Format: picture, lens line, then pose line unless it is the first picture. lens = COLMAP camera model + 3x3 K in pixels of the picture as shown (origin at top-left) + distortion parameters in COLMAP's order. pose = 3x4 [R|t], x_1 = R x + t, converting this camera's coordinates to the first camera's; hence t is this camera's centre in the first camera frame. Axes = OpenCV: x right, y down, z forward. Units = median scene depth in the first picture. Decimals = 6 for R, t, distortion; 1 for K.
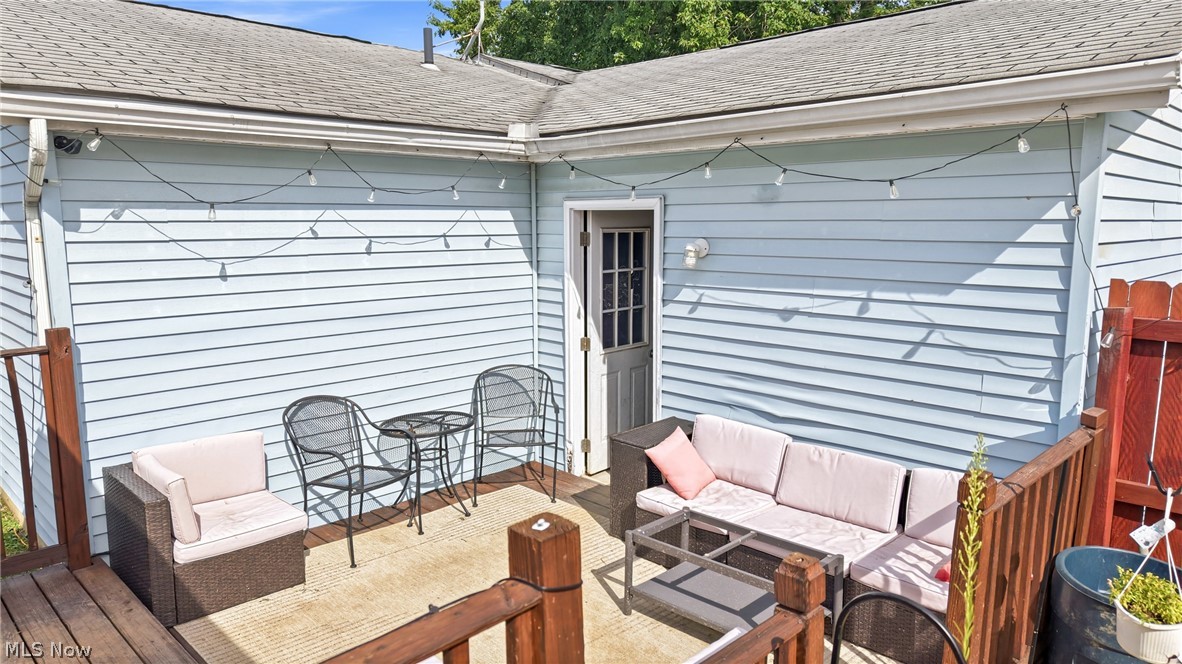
lens RADIAL K [[785.8, 0, 593.5], [0, 785.8, 329.8], [0, 0, 1]] dist [0.045925, -0.056716]
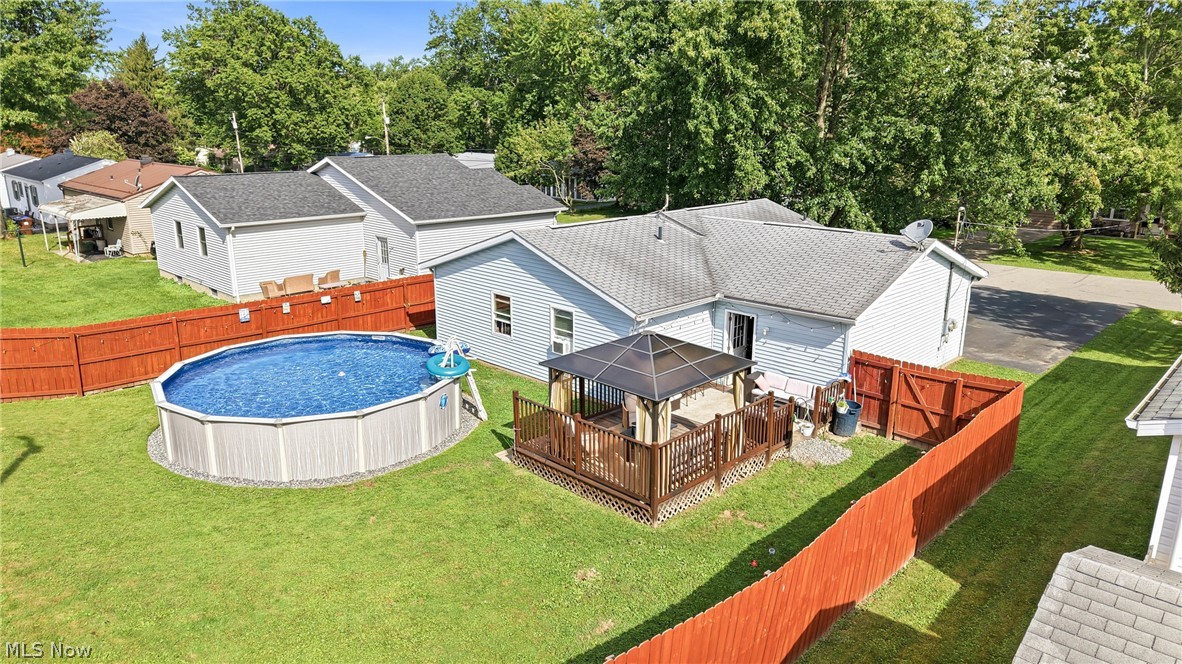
lens RADIAL K [[785.8, 0, 593.5], [0, 785.8, 329.8], [0, 0, 1]] dist [0.045925, -0.056716]
pose [[0.999713, 0.004429, 0.023528, -0.899448], [-0.007260, 0.992546, 0.121655, -0.626249], [-0.022813, -0.121790, 0.992294, -3.157287]]
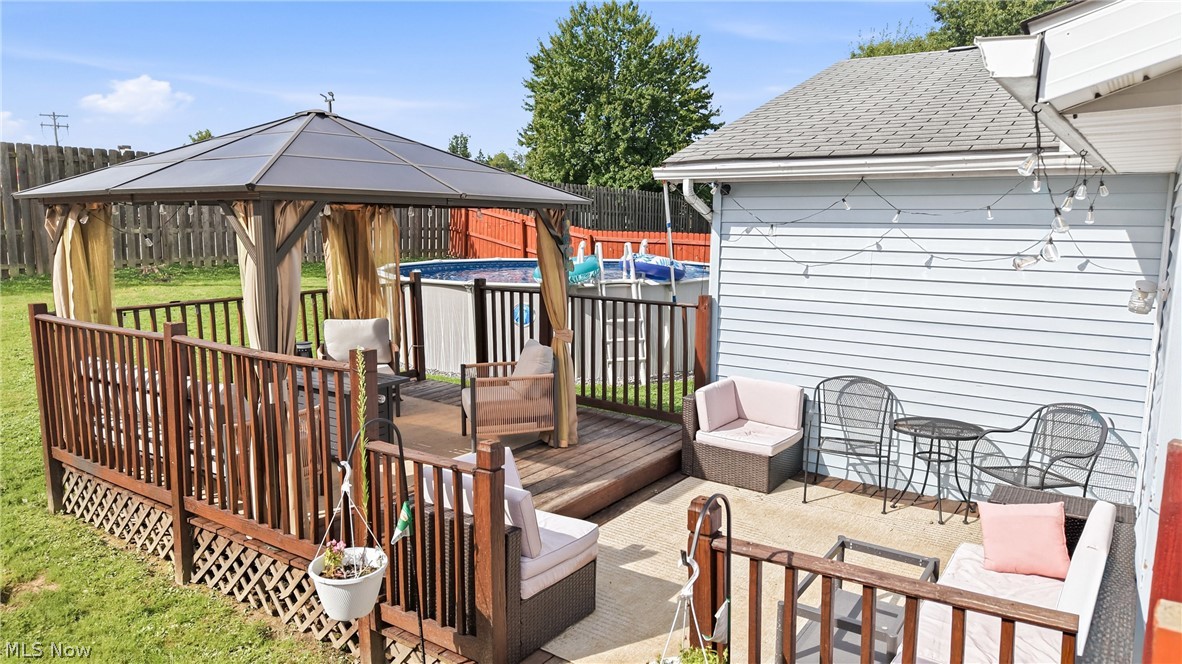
lens RADIAL K [[785.8, 0, 593.5], [0, 785.8, 329.8], [0, 0, 1]] dist [0.045925, -0.056716]
pose [[0.174776, 0.141797, -0.974344, 0.837396], [-0.145967, 0.982373, 0.116782, -0.078826], [0.973728, 0.121811, 0.192393, 0.364321]]
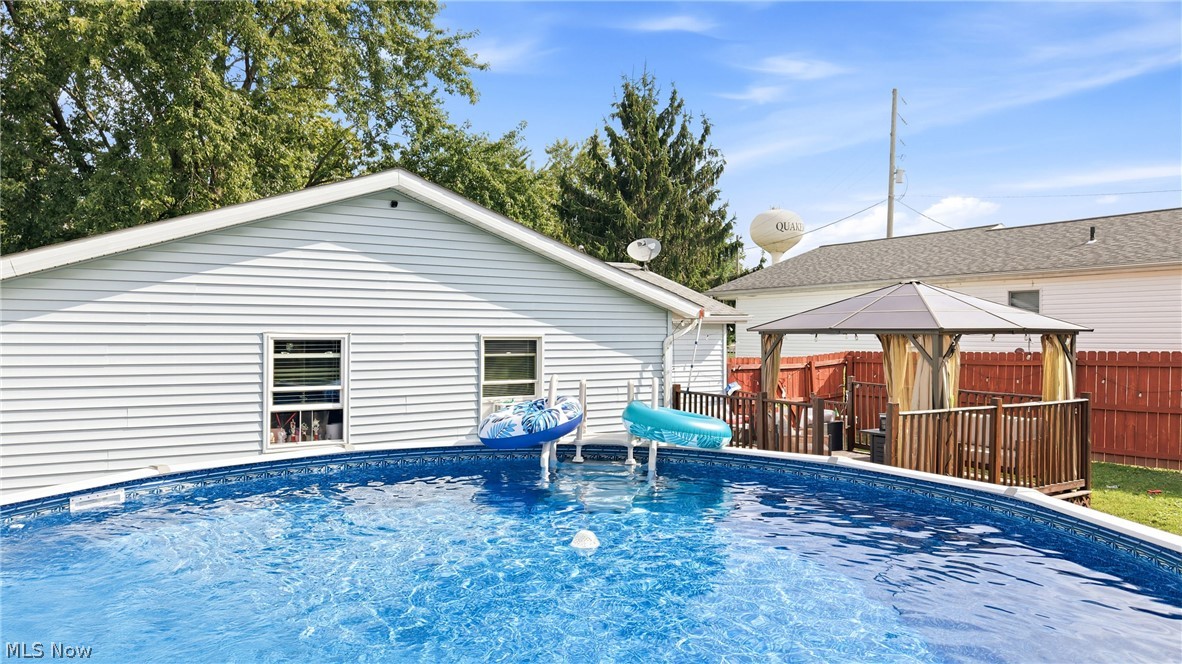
lens RADIAL K [[785.8, 0, 593.5], [0, 785.8, 329.8], [0, 0, 1]] dist [0.045925, -0.056716]
pose [[0.229668, 0.010338, 0.973214, -3.035395], [0.133091, 0.990217, -0.041927, -0.103077], [-0.964126, 0.139155, 0.226045, 0.521041]]
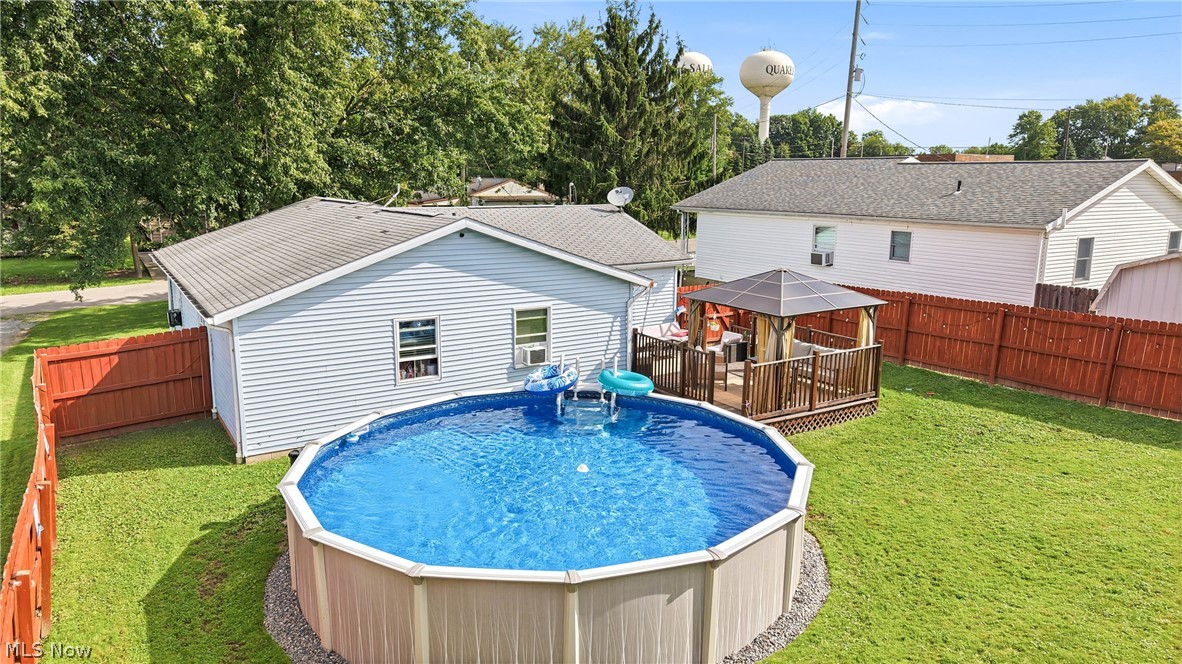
lens RADIAL K [[785.8, 0, 593.5], [0, 785.8, 329.8], [0, 0, 1]] dist [0.045925, -0.056716]
pose [[0.212255, -0.186050, 0.959340, -4.327247], [0.128773, 0.978473, 0.161269, -0.644296], [-0.968693, 0.089307, 0.231644, 0.155536]]
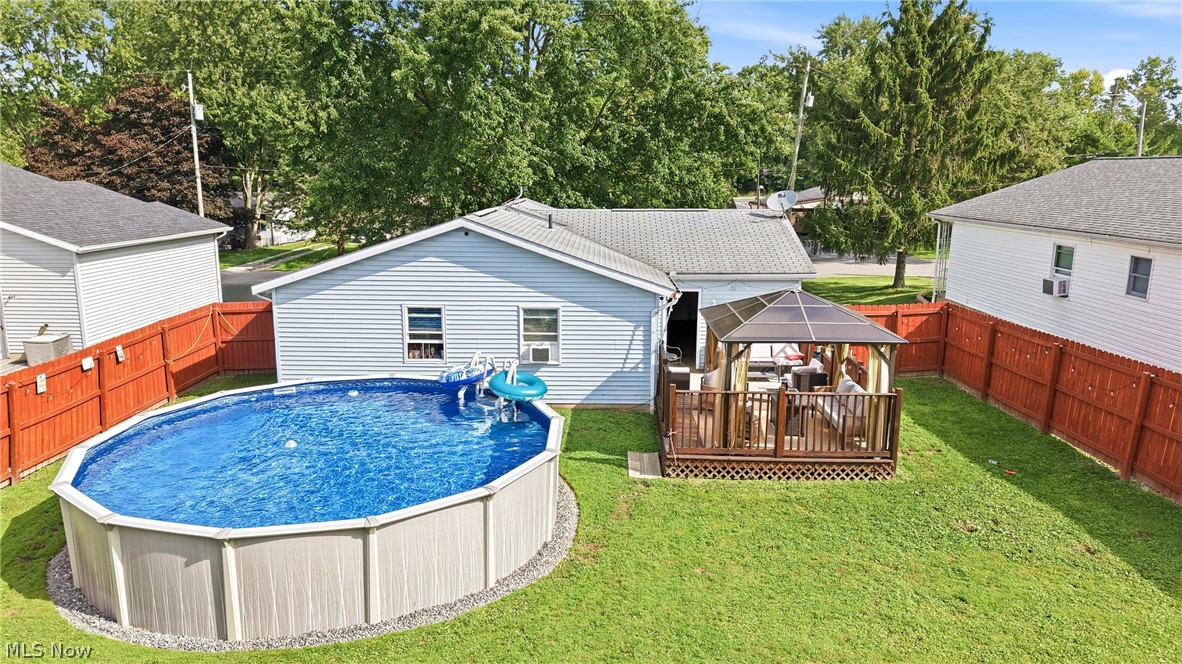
lens RADIAL K [[785.8, 0, 593.5], [0, 785.8, 329.8], [0, 0, 1]] dist [0.045925, -0.056716]
pose [[0.712715, -0.129242, 0.689445, -3.315528], [0.089448, 0.991601, 0.093415, -0.419614], [-0.695727, -0.004909, 0.718289, -1.555325]]
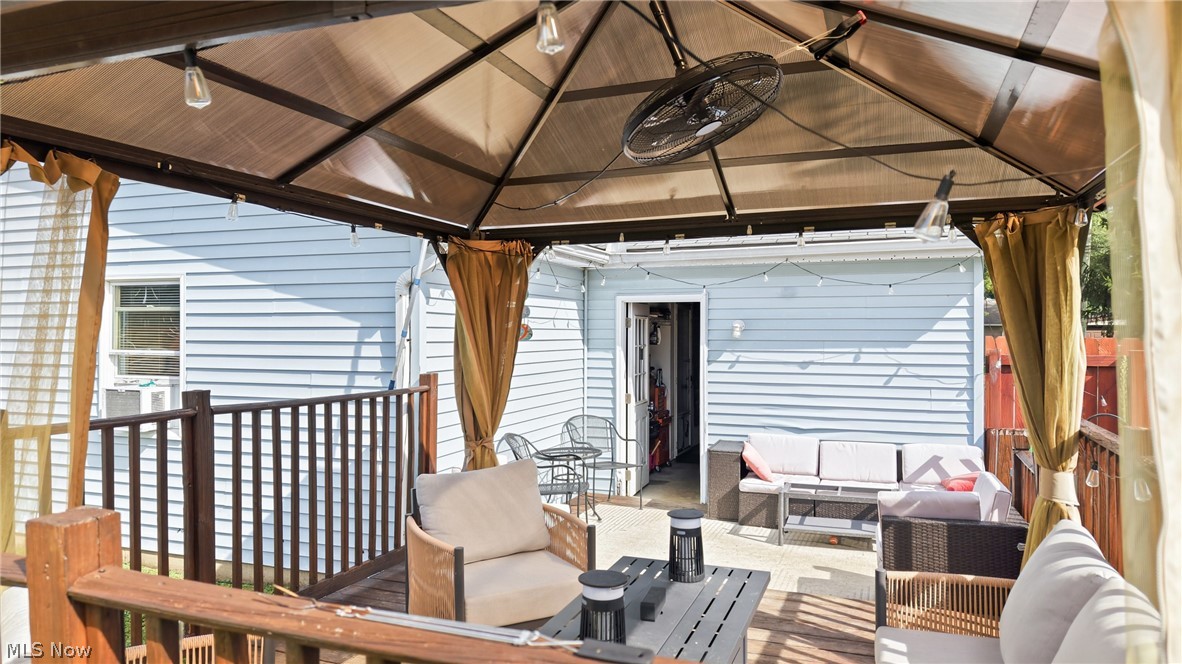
lens RADIAL K [[785.8, 0, 593.5], [0, 785.8, 329.8], [0, 0, 1]] dist [0.045925, -0.056716]
pose [[0.906788, 0.005686, 0.421548, -0.840845], [0.054171, 0.990048, -0.129883, 0.097193], [-0.418091, 0.140612, 0.897457, -0.293330]]
